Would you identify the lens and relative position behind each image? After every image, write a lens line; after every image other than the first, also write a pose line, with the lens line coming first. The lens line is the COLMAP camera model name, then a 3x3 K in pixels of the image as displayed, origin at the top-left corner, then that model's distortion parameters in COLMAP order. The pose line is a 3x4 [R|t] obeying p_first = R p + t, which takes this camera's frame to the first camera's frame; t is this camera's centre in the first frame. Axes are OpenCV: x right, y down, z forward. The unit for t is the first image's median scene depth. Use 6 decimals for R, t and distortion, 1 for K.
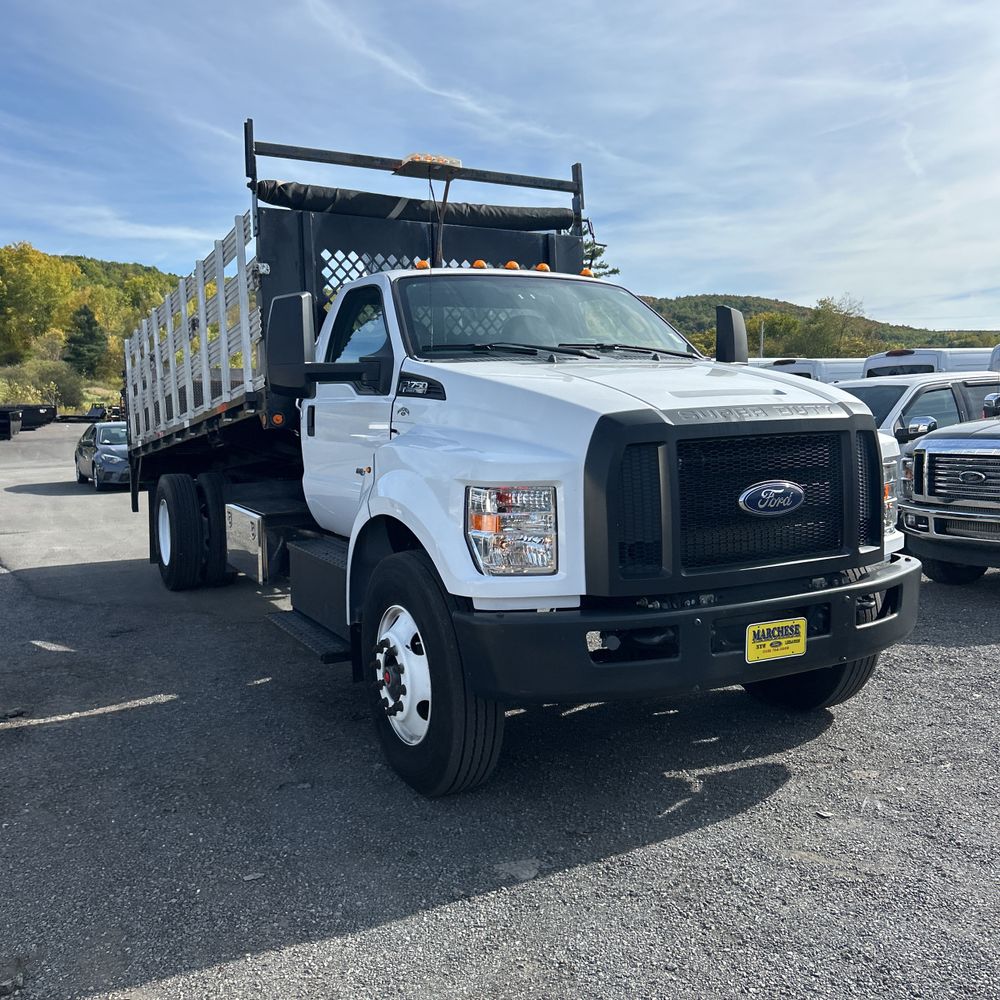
lens RADIAL K [[1006.9, 0, 500.0], [0, 1006.9, 500.0], [0, 0, 1]] dist [0.091983, -0.214156]
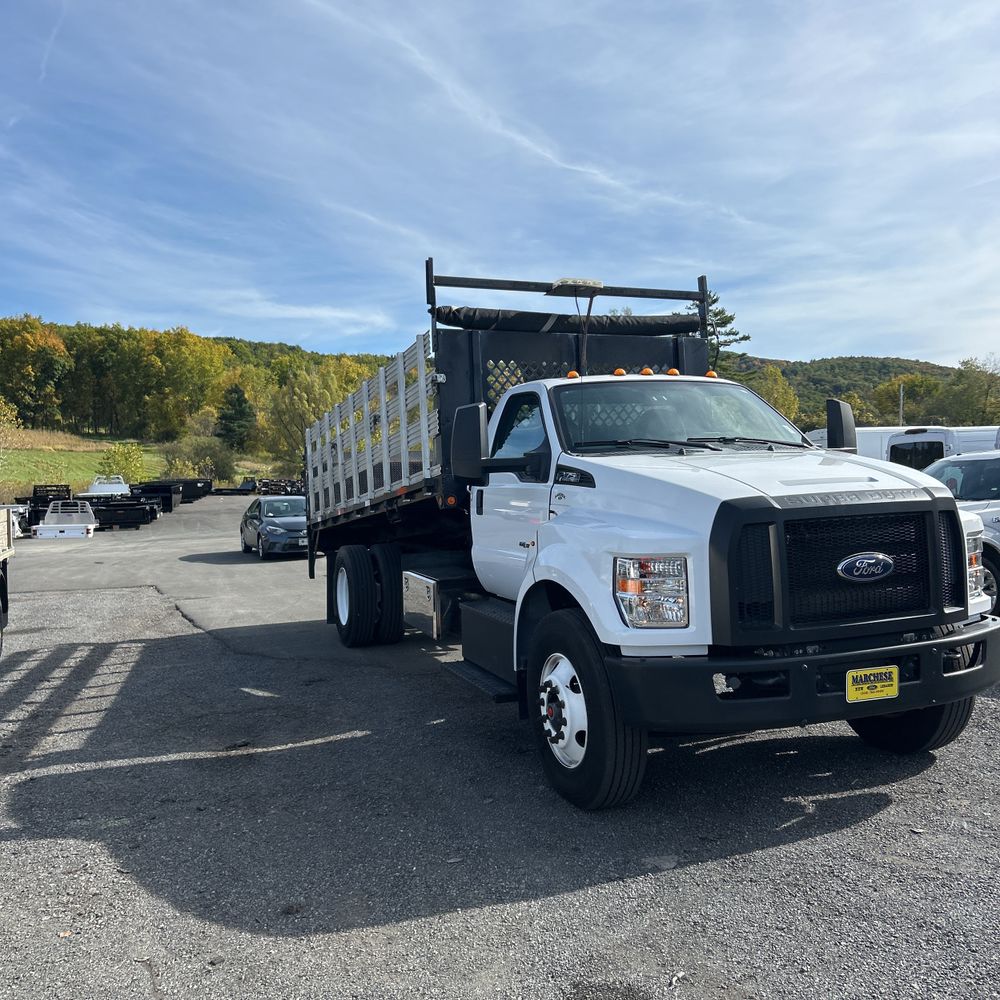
lens RADIAL K [[1006.5, 0, 512.6], [0, 1006.5, 498.1], [0, 0, 1]] dist [0.094841, -0.199394]
pose [[0.993203, -0.009323, -0.116021, -0.010306], [0.001346, 0.997640, -0.068645, -0.001058], [0.116388, 0.068022, 0.990872, -0.221287]]
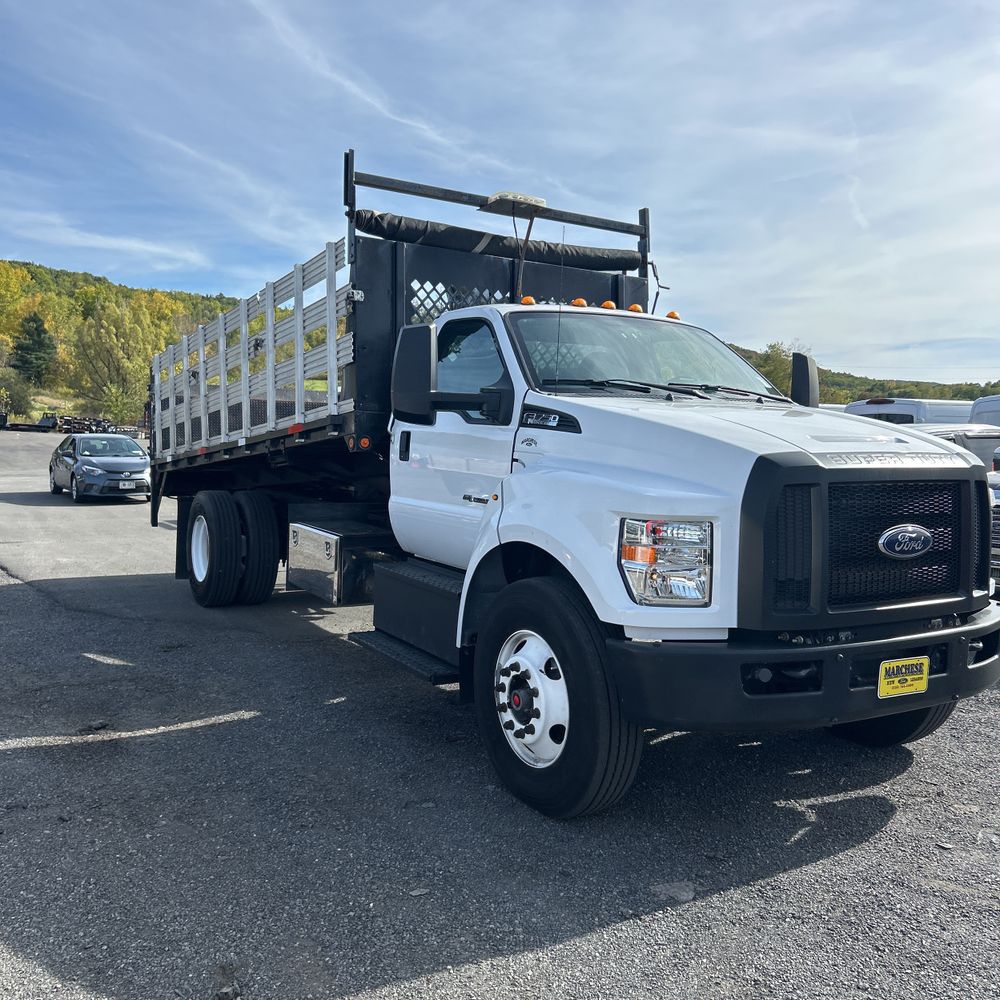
lens RADIAL K [[1011.0, 0, 500.0], [0, 1011.0, 500.0], [0, 0, 1]] dist [0.036586, -0.035270]
pose [[0.997766, 0.041500, 0.052360, -0.167059], [-0.040032, 0.998784, -0.028785, 0.001837], [-0.053491, 0.026625, 0.998213, -0.026082]]
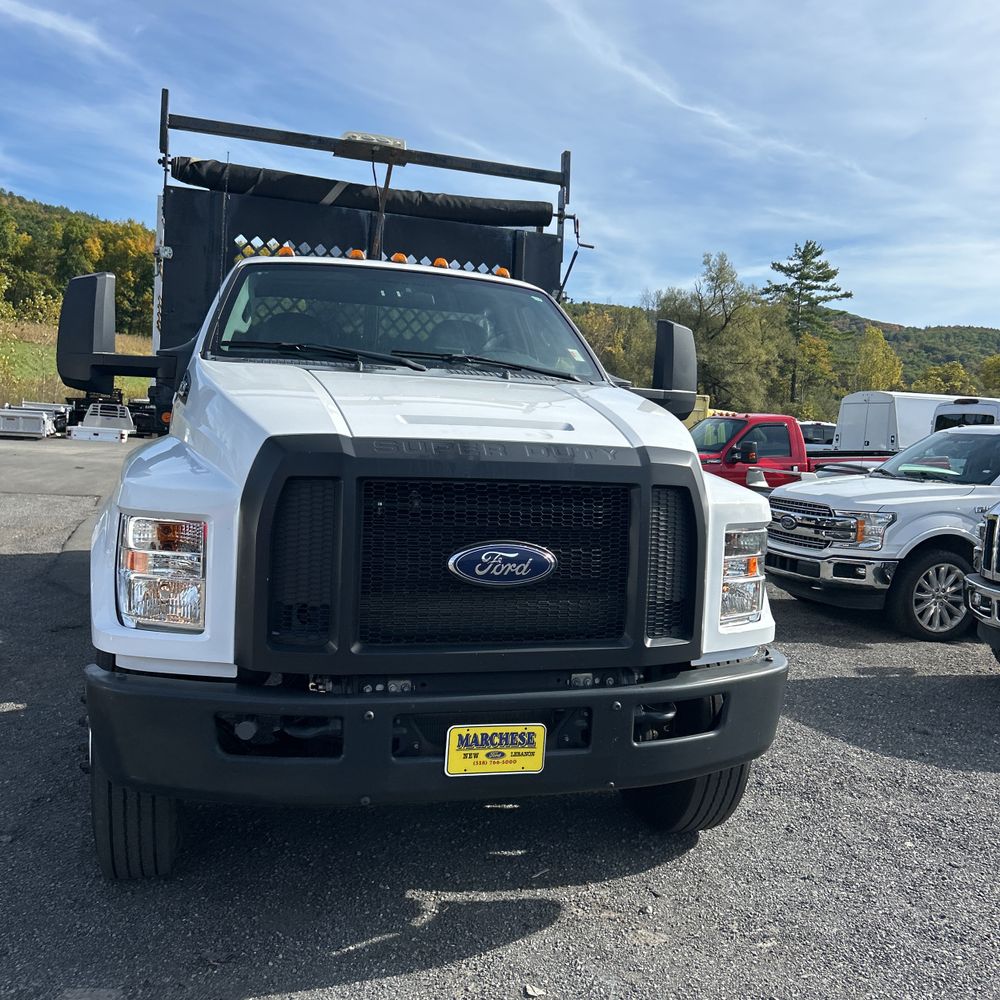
lens RADIAL K [[1004.0, 0, 502.9], [0, 1004.0, 511.6], [0, 0, 1]] dist [0.129868, -0.319869]
pose [[0.974983, 0.091483, -0.202580, 0.335196], [-0.092060, 0.995732, 0.006591, -0.036500], [0.202318, 0.012223, 0.979244, 0.207053]]
